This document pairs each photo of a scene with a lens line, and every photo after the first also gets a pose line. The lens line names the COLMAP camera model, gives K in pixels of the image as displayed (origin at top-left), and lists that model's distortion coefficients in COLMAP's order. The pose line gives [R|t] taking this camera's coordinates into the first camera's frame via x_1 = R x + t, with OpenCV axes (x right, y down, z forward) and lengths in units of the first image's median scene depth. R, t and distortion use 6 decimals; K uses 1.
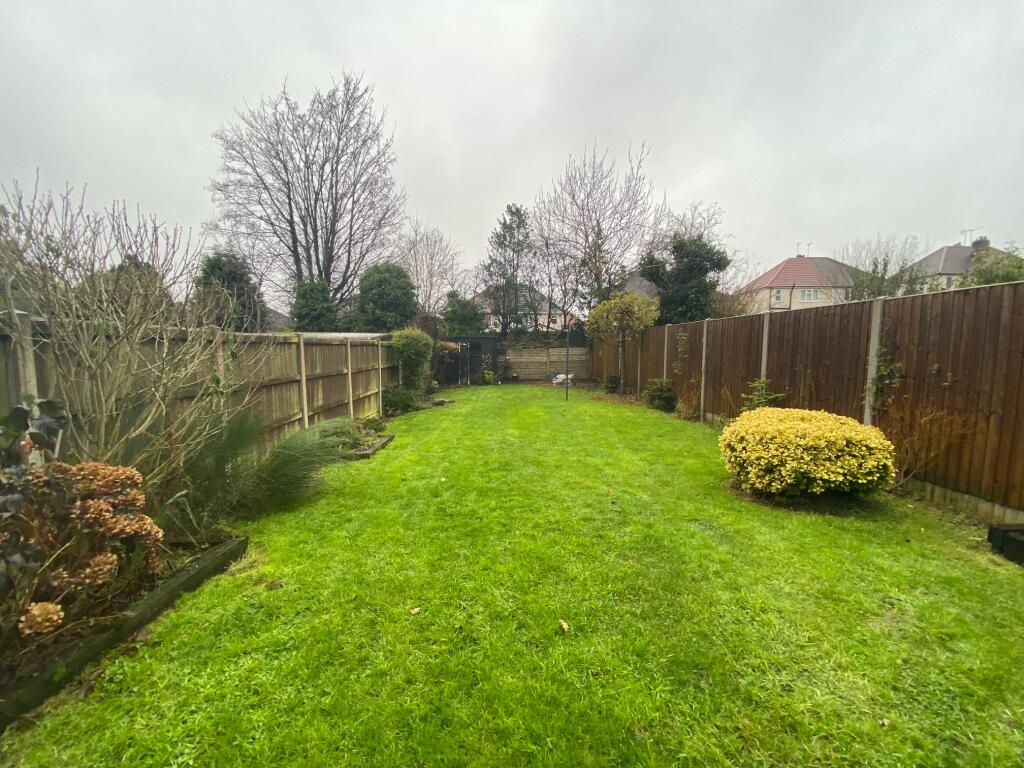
lens RADIAL K [[415.4, 0, 513.9], [0, 415.4, 396.9], [0, 0, 1]] dist [0.000801, 0.000001]
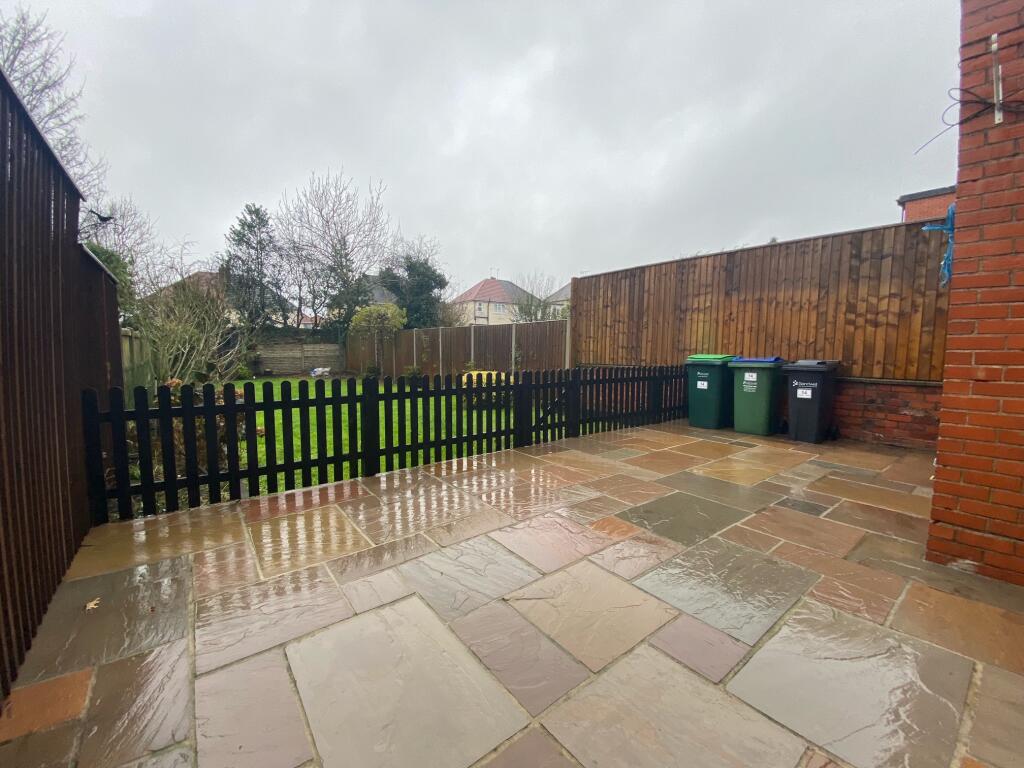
lens RADIAL K [[412.9, 0, 512.0], [0, 412.9, 384.0], [0, 0, 1]] dist [-0.000096, -0.012371]
pose [[0.807626, -0.046559, 0.587854, -0.114155], [0.061307, 0.998106, -0.005176, 0.025488], [-0.586499, 0.040220, 0.808950, -0.193908]]
